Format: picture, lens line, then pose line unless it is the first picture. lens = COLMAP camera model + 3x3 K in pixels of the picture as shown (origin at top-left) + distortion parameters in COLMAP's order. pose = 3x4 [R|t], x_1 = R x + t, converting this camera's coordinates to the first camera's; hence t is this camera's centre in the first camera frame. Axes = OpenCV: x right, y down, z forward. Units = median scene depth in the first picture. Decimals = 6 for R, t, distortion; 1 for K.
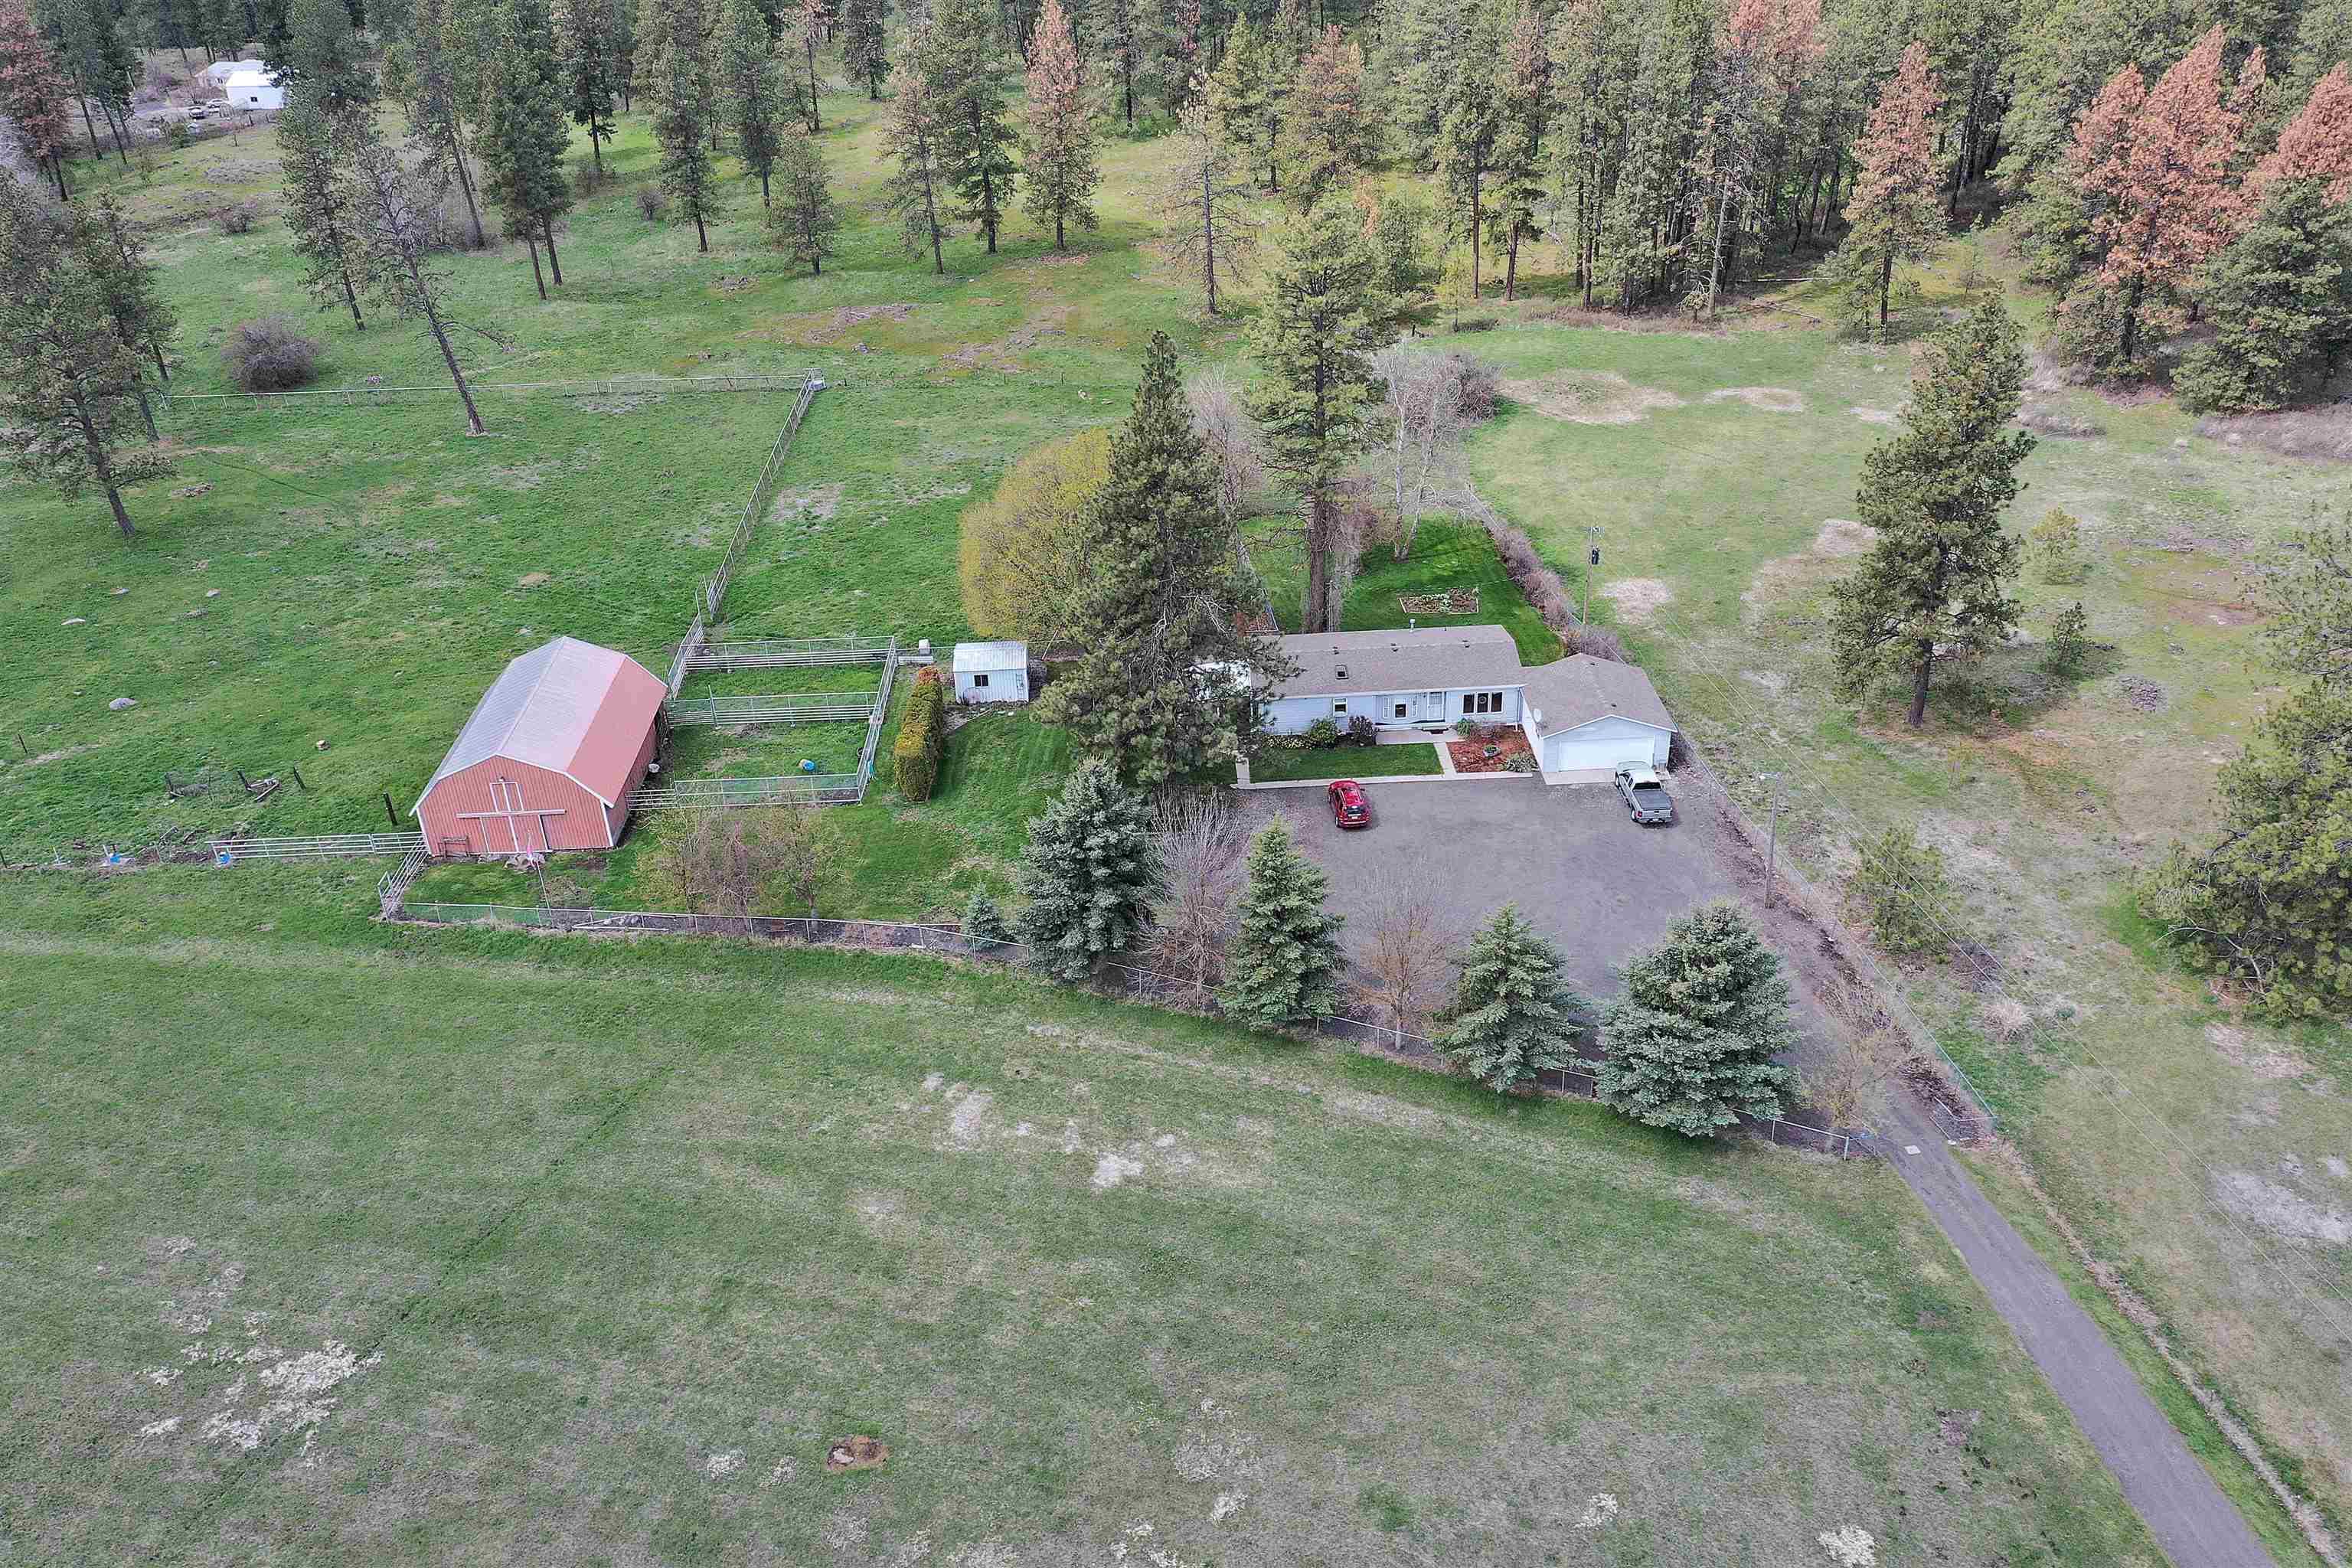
lens RADIAL K [[1840.5, 0, 1176.0], [0, 1840.5, 784.0], [0, 0, 1]] dist [-0.003485, 0.001314]
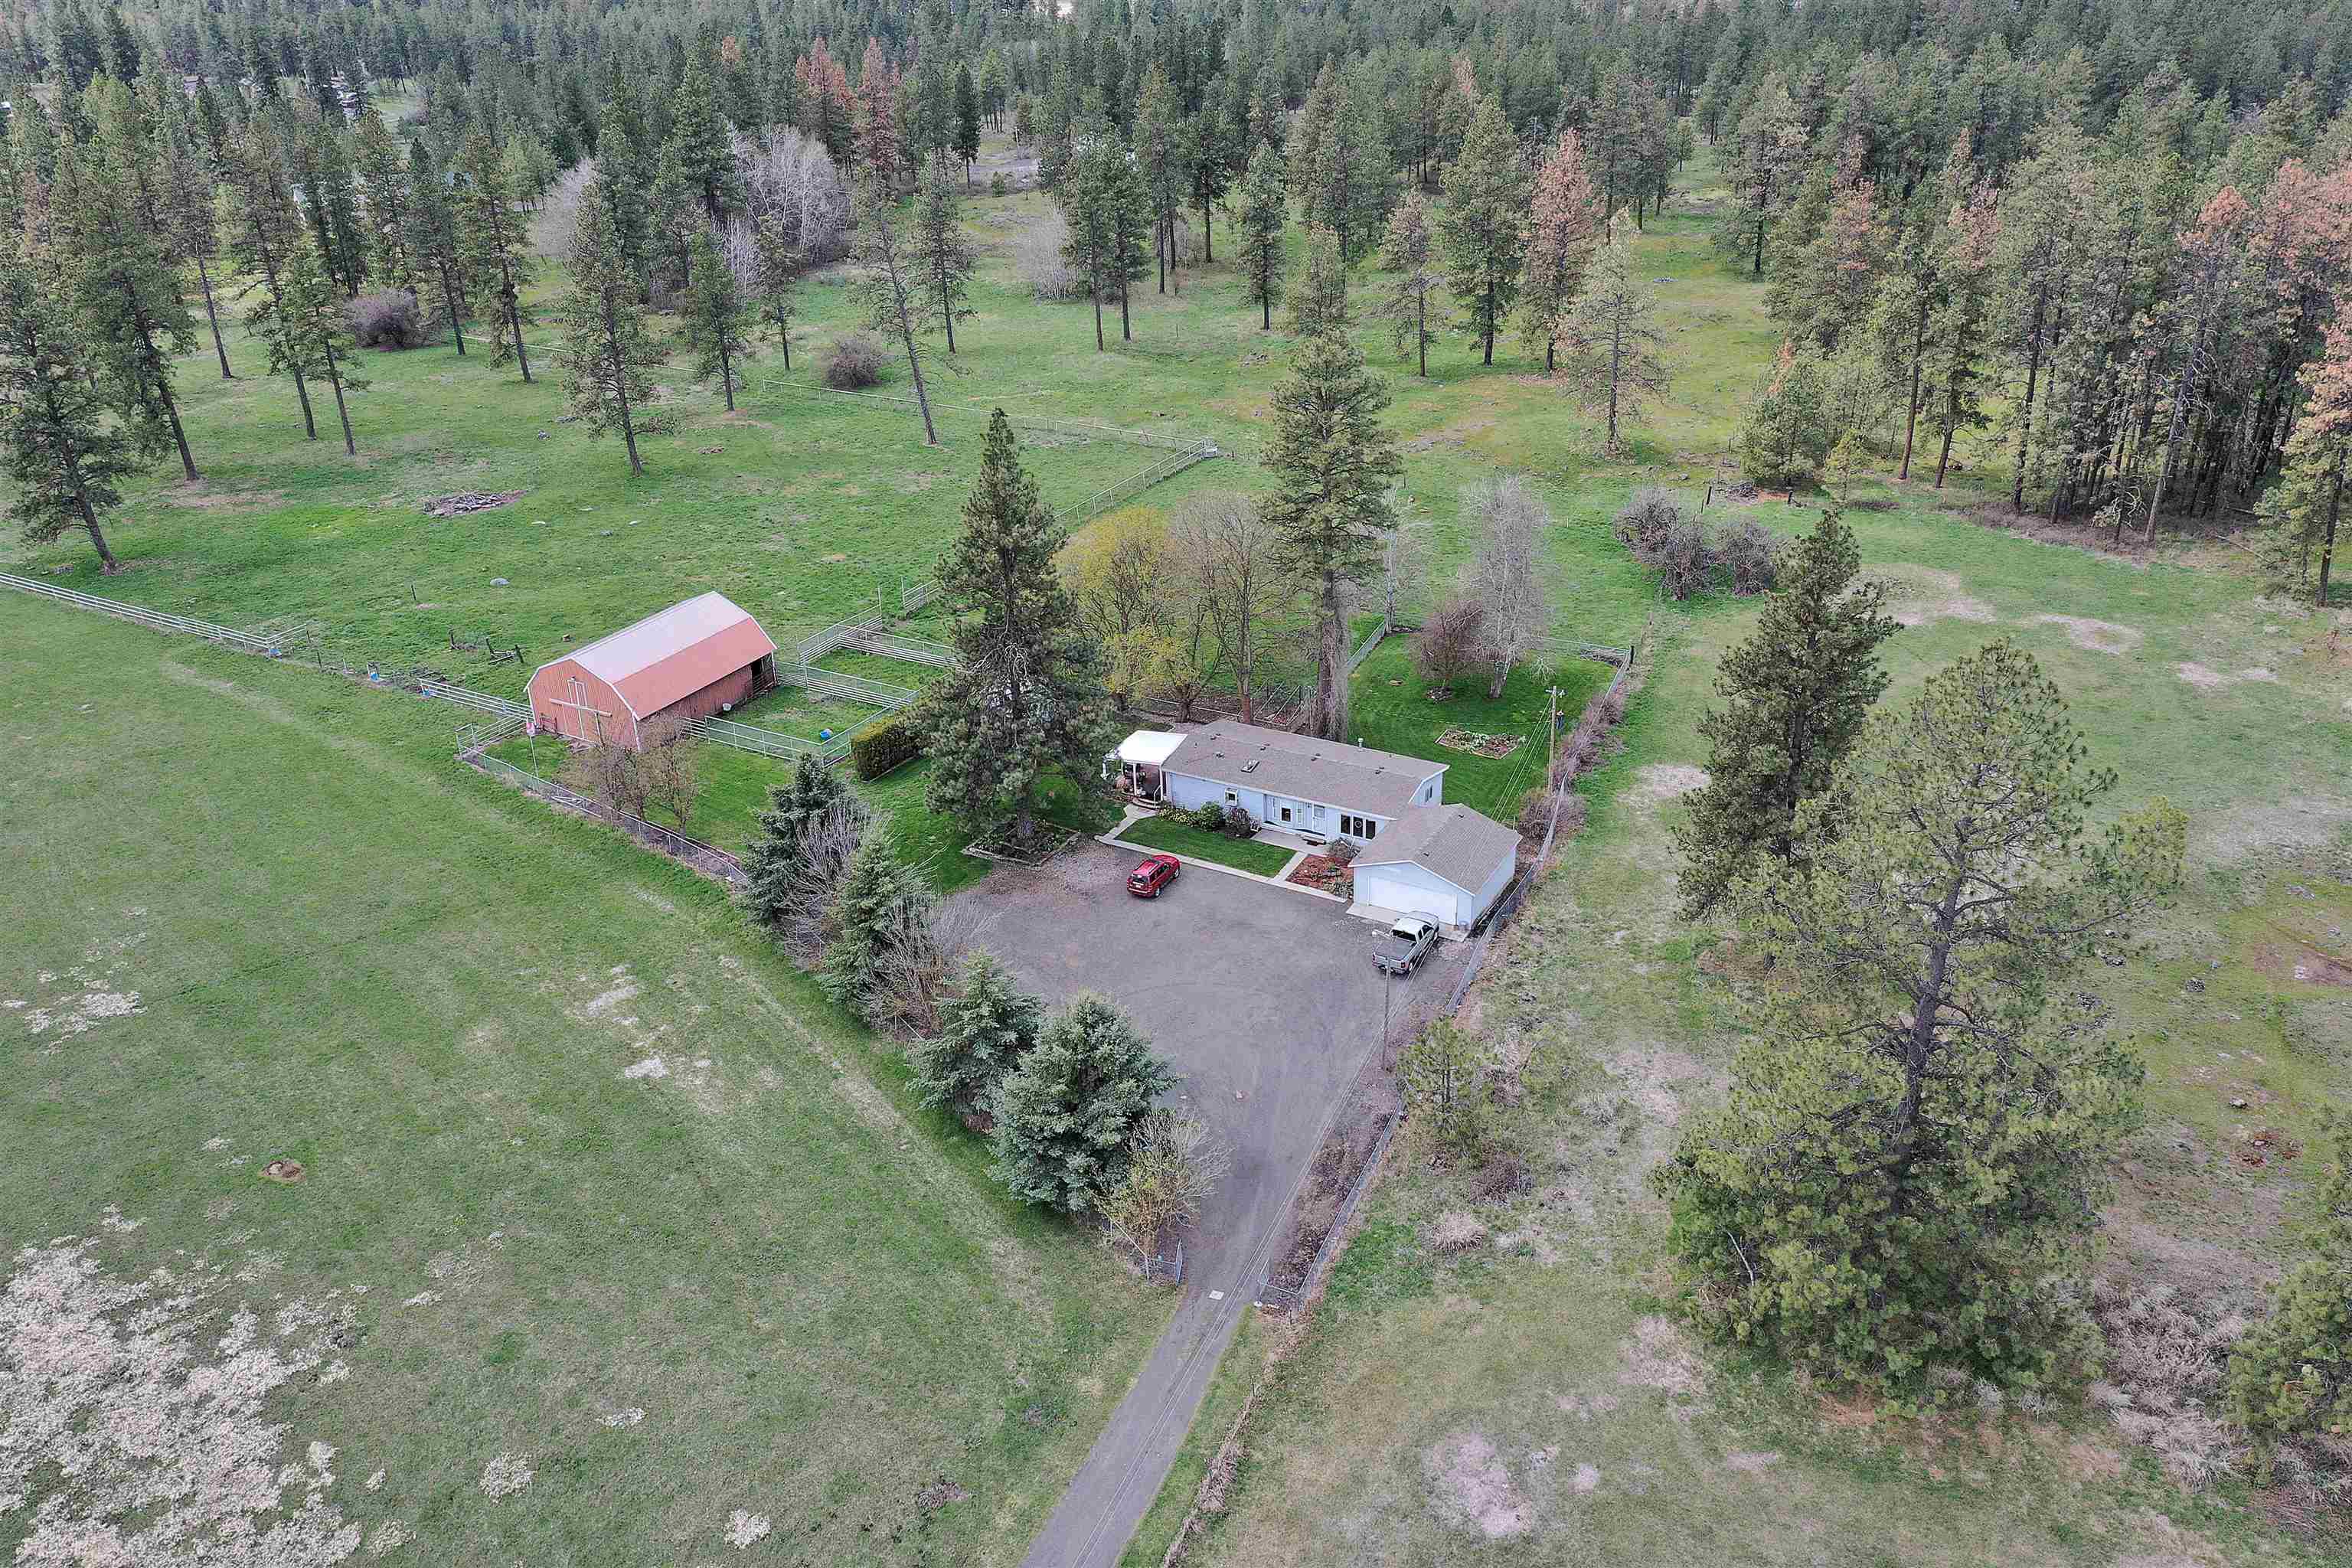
lens RADIAL K [[1847.8, 0, 1176.0], [0, 1847.8, 784.0], [0, 0, 1]] dist [0.004702, 0.001421]
pose [[0.854951, 0.240642, -0.459512, 0.699055], [-0.264468, 0.964308, 0.012938, -0.068988], [0.446224, 0.110465, 0.888077, 0.057891]]
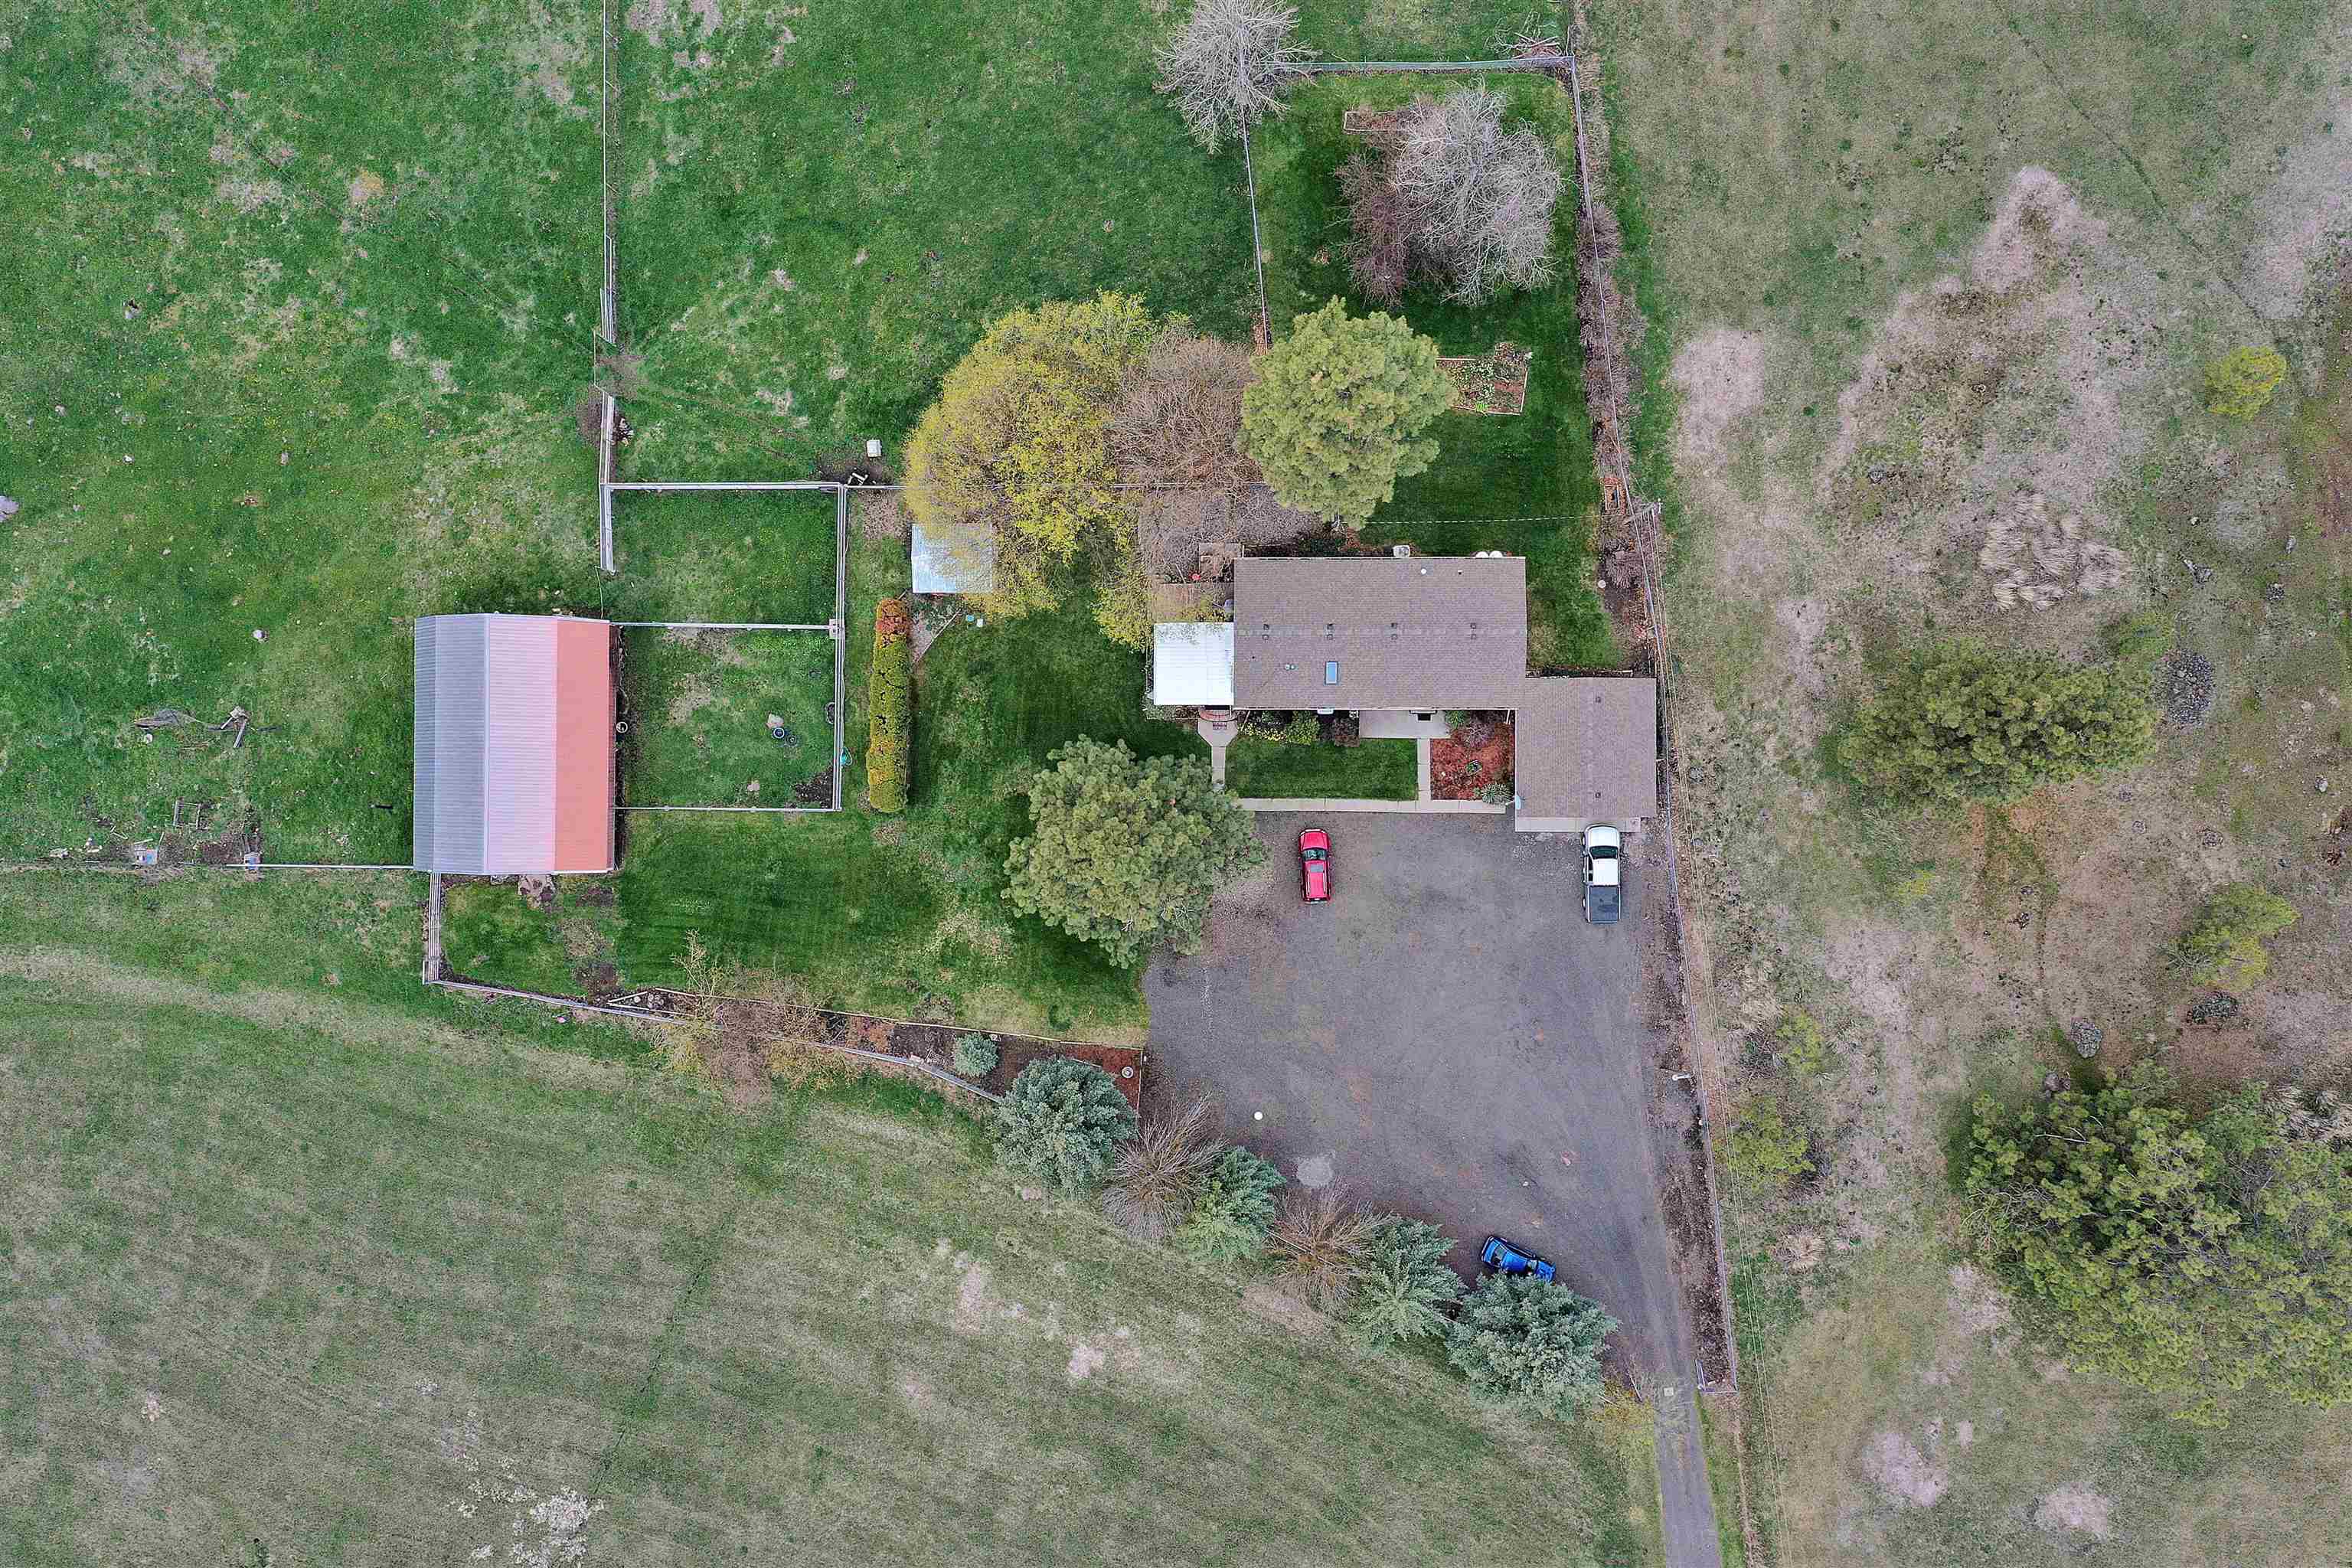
lens RADIAL K [[1840.5, 0, 1176.0], [0, 1840.5, 784.0], [0, 0, 1]] dist [-0.003485, 0.001314]
pose [[0.999323, 0.036770, 0.001197, 0.015734], [-0.019859, 0.511762, 0.858898, -1.073366], [0.030970, -0.858340, 0.512146, 0.608607]]
